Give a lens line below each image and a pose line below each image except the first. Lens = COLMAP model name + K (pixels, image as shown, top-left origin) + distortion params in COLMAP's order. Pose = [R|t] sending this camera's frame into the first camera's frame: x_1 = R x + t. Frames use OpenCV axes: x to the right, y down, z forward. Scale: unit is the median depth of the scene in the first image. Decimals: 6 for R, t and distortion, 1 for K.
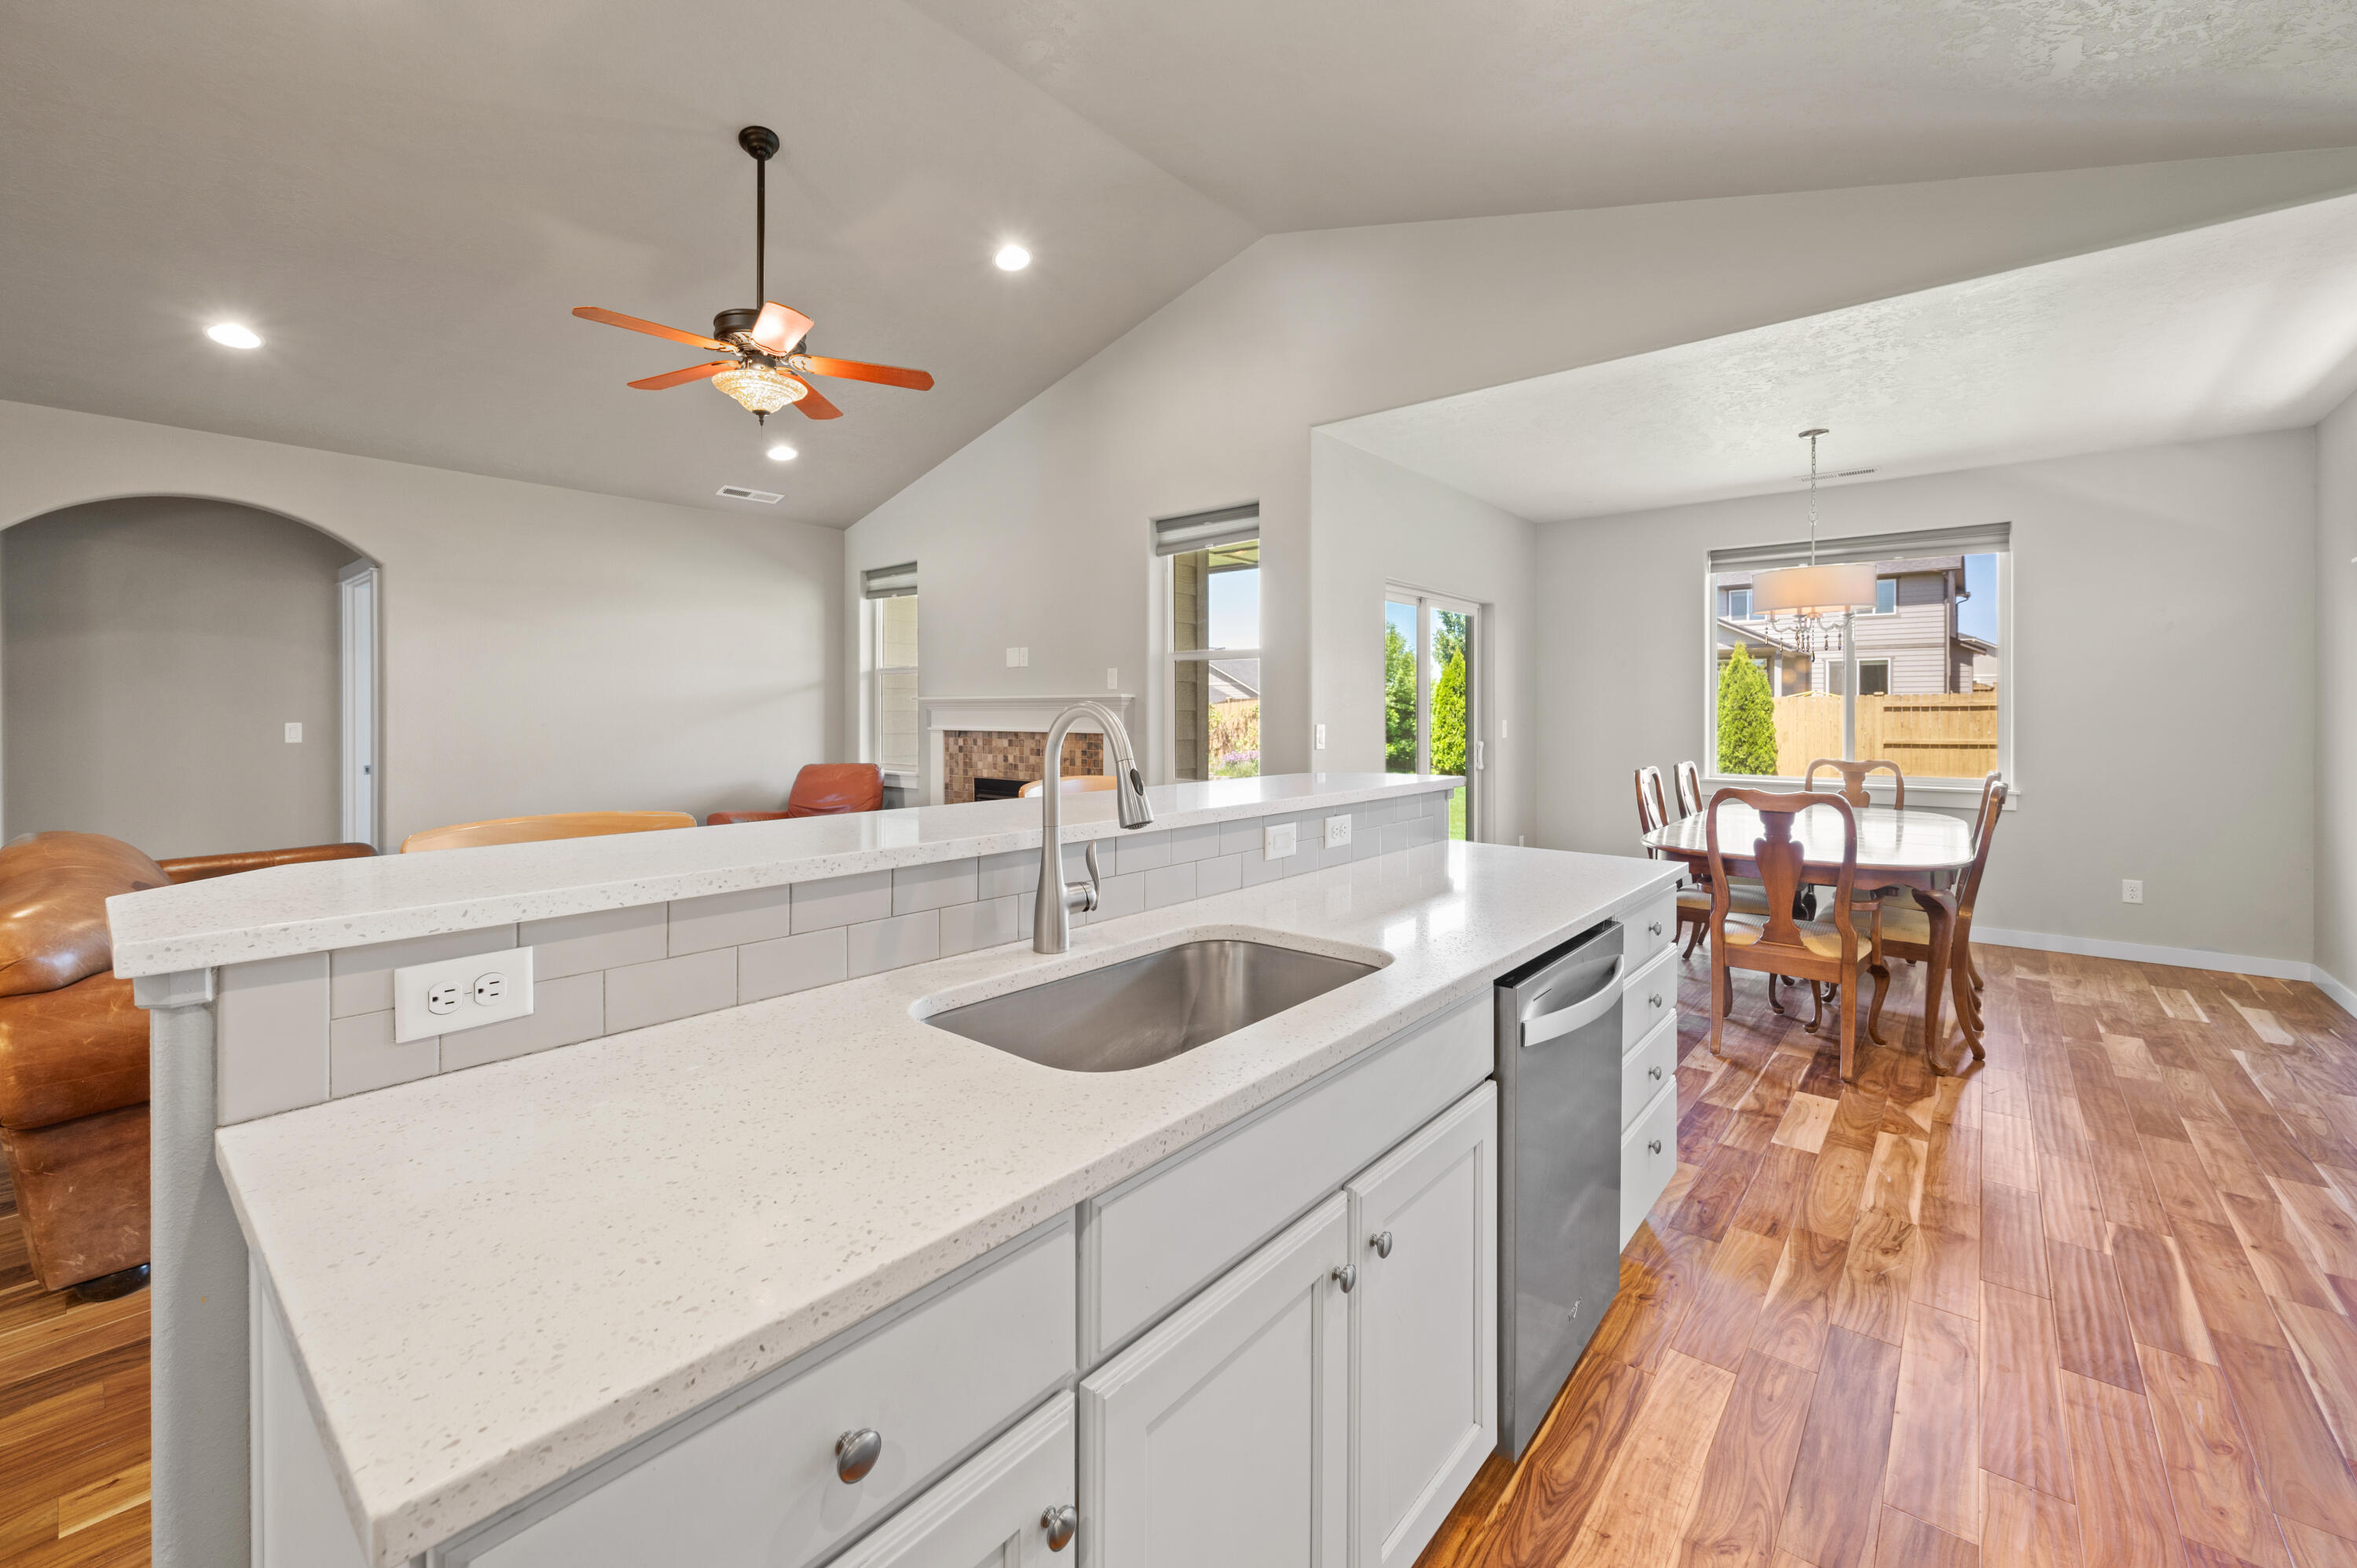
lens RADIAL K [[947.7, 0, 1185.6], [0, 947.7, 718.4], [0, 0, 1]] dist [0.001538, -0.000028]
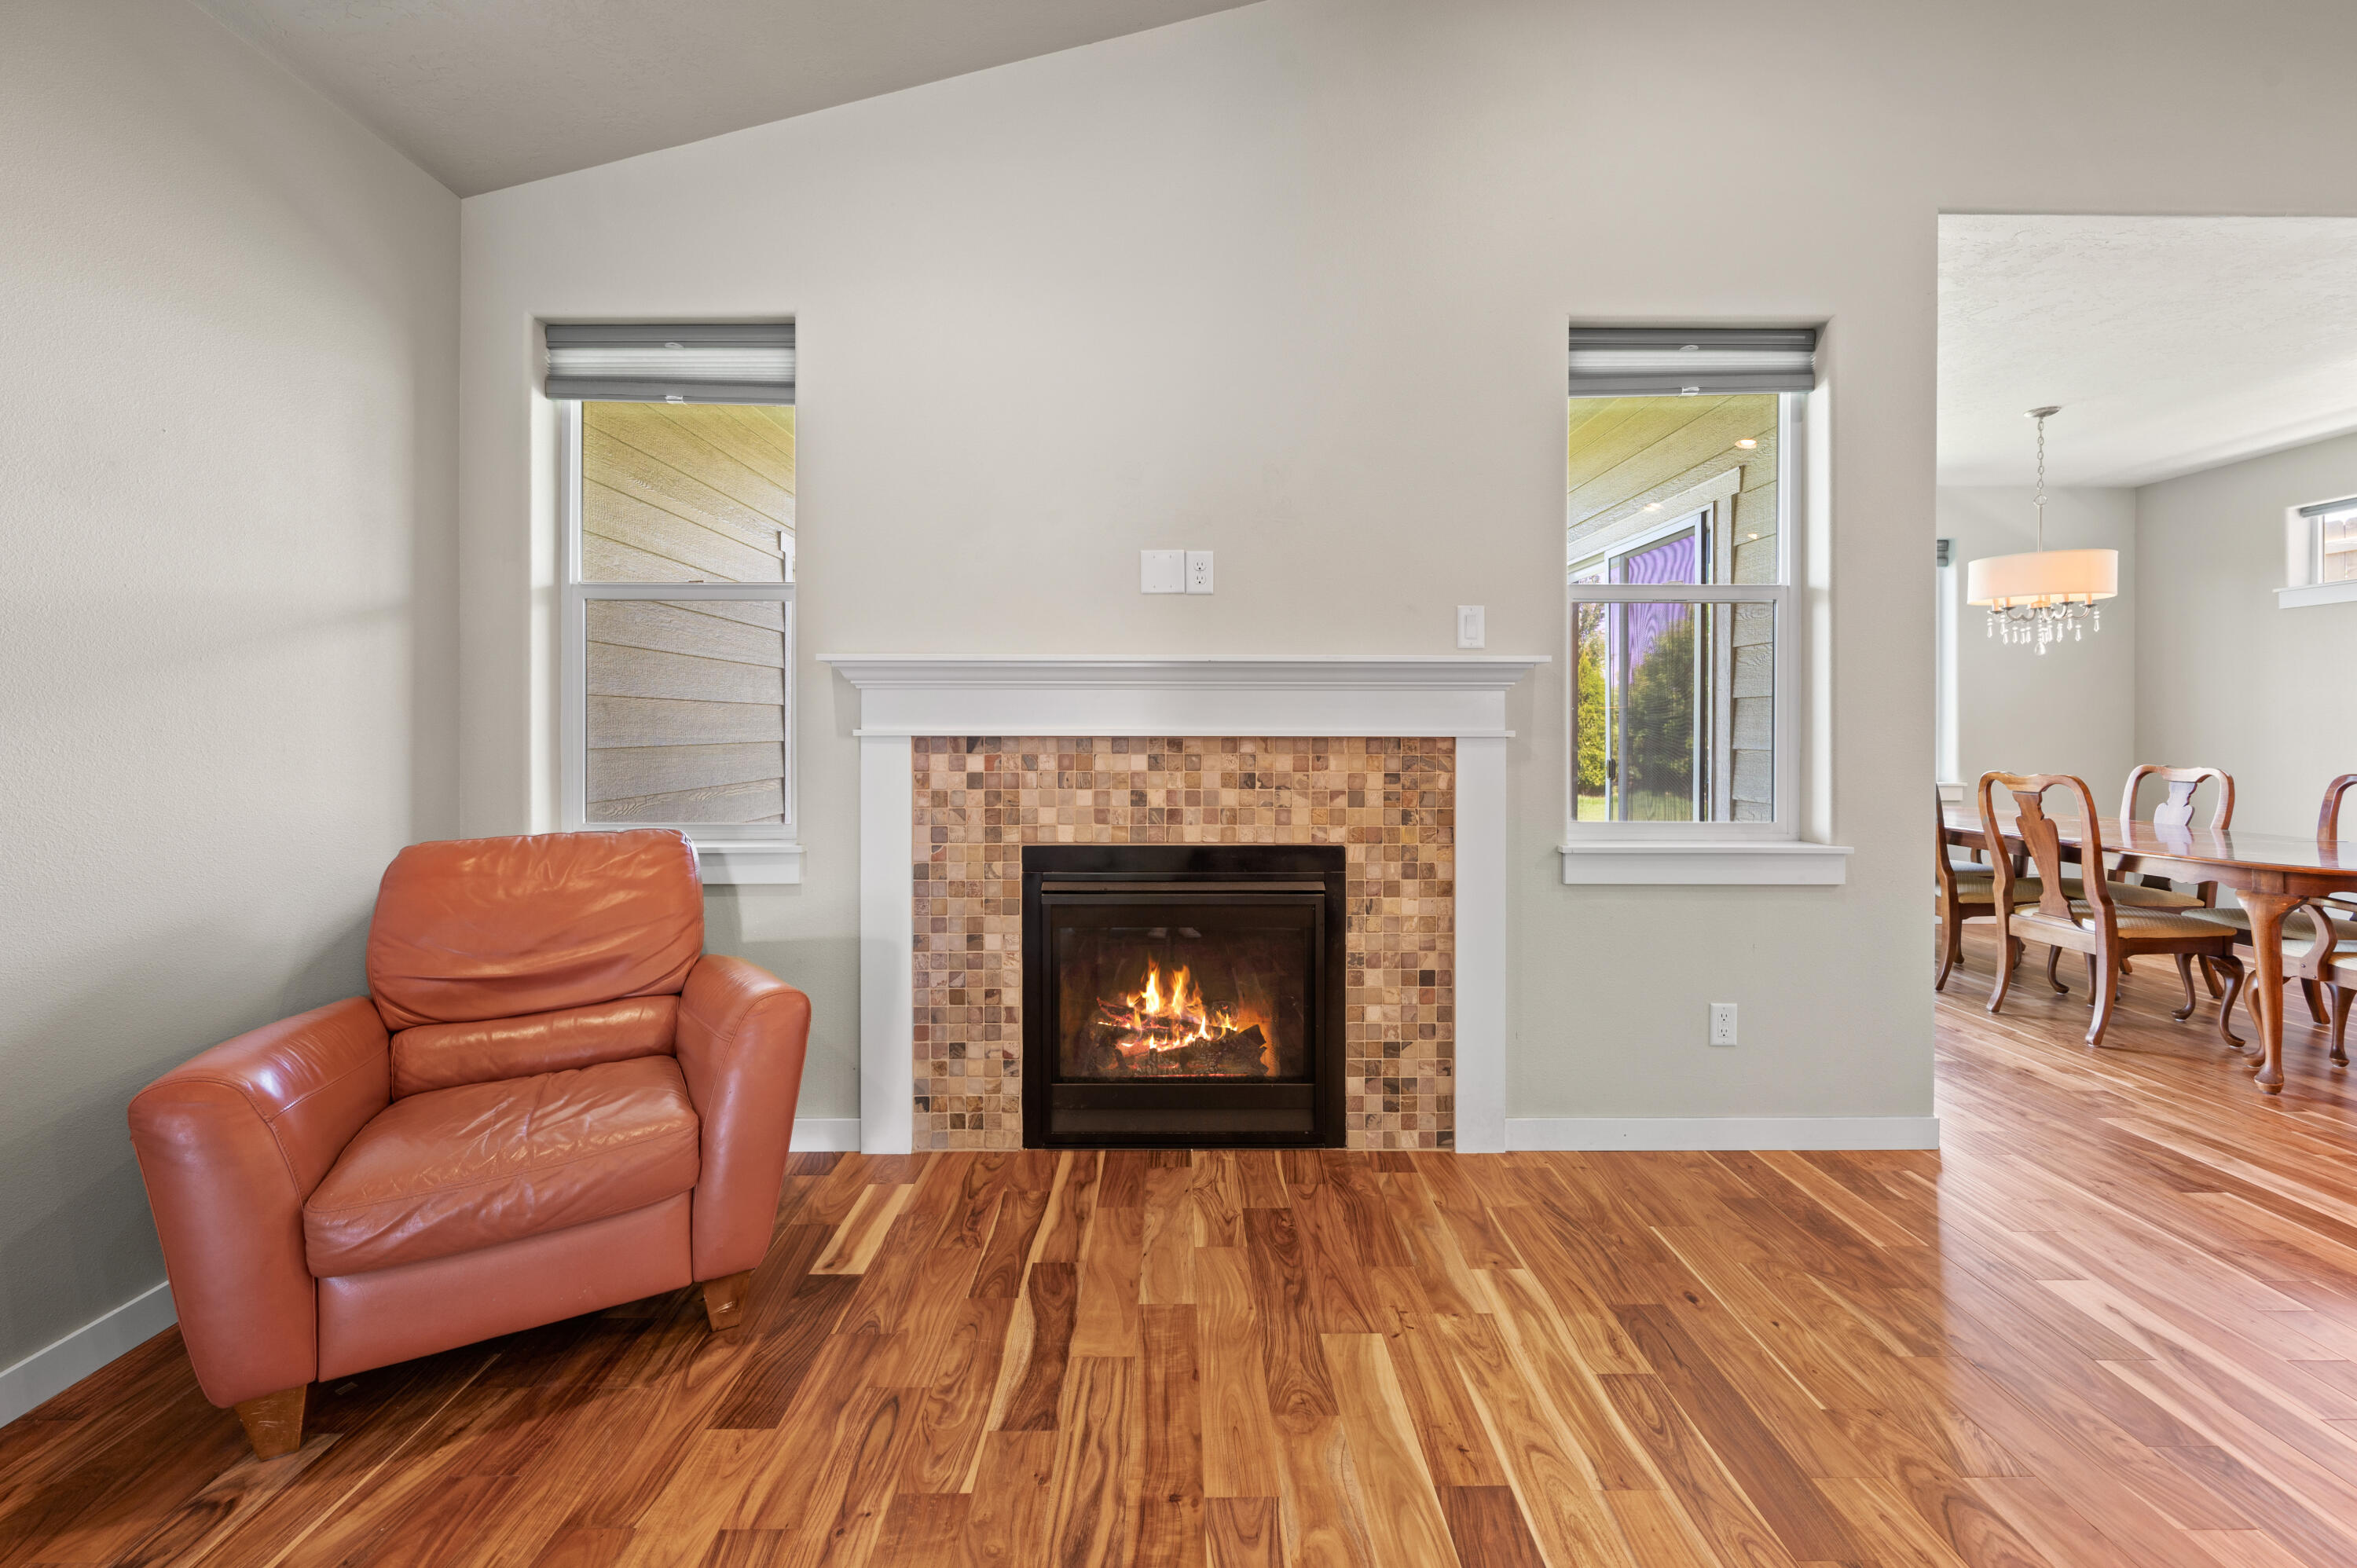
lens RADIAL K [[947.7, 0, 1185.6], [0, 947.7, 718.4], [0, 0, 1]] dist [0.001538, -0.000028]
pose [[0.761263, 0.003201, 0.648435, -0.454731], [0.002684, 0.999964, -0.008087, 0.008750], [-0.648438, 0.007897, 0.761227, 0.639398]]
